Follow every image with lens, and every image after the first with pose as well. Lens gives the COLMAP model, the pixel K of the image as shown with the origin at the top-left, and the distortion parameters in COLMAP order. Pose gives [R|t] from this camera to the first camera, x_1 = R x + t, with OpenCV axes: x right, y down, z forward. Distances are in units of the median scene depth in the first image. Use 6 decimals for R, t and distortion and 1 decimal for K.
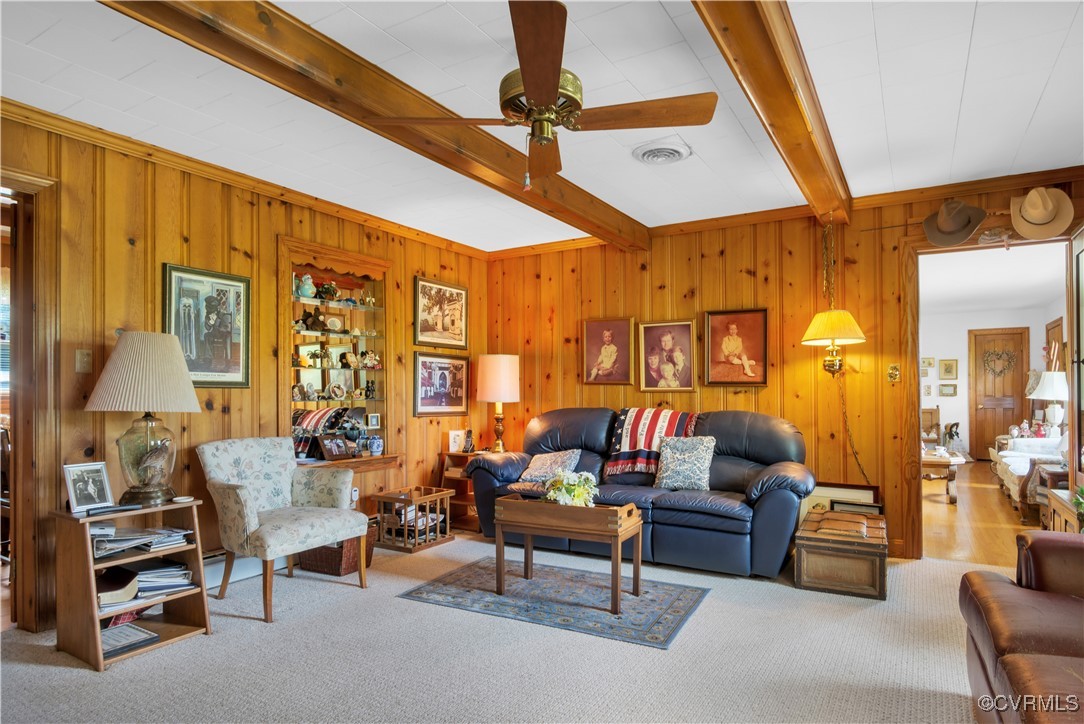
lens RADIAL K [[598.4, 0, 562.3], [0, 598.4, 388.3], [0, 0, 1]] dist [-0.008322, -0.000384]
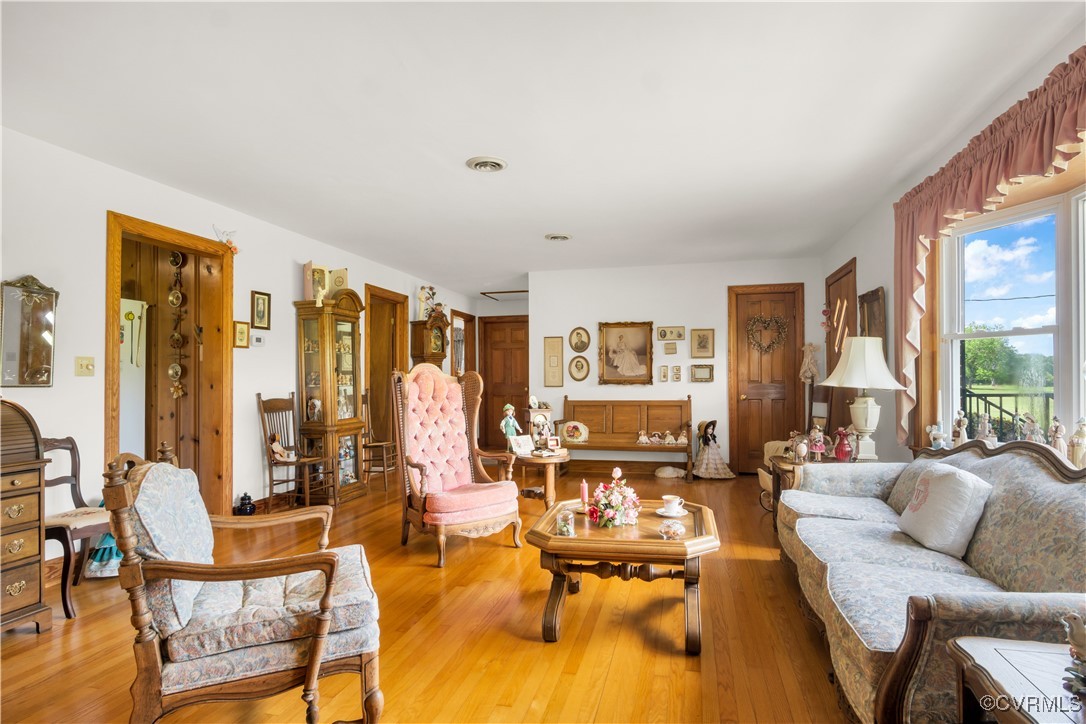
lens RADIAL K [[599.6, 0, 543.4], [0, 599.6, 364.1], [0, 0, 1]] dist [-0.008322, -0.000384]
pose [[0.956355, 0.006681, 0.292132, 0.276991], [-0.001939, 0.999862, -0.016517, 0.004506], [-0.292202, 0.015230, 0.956235, 0.403236]]
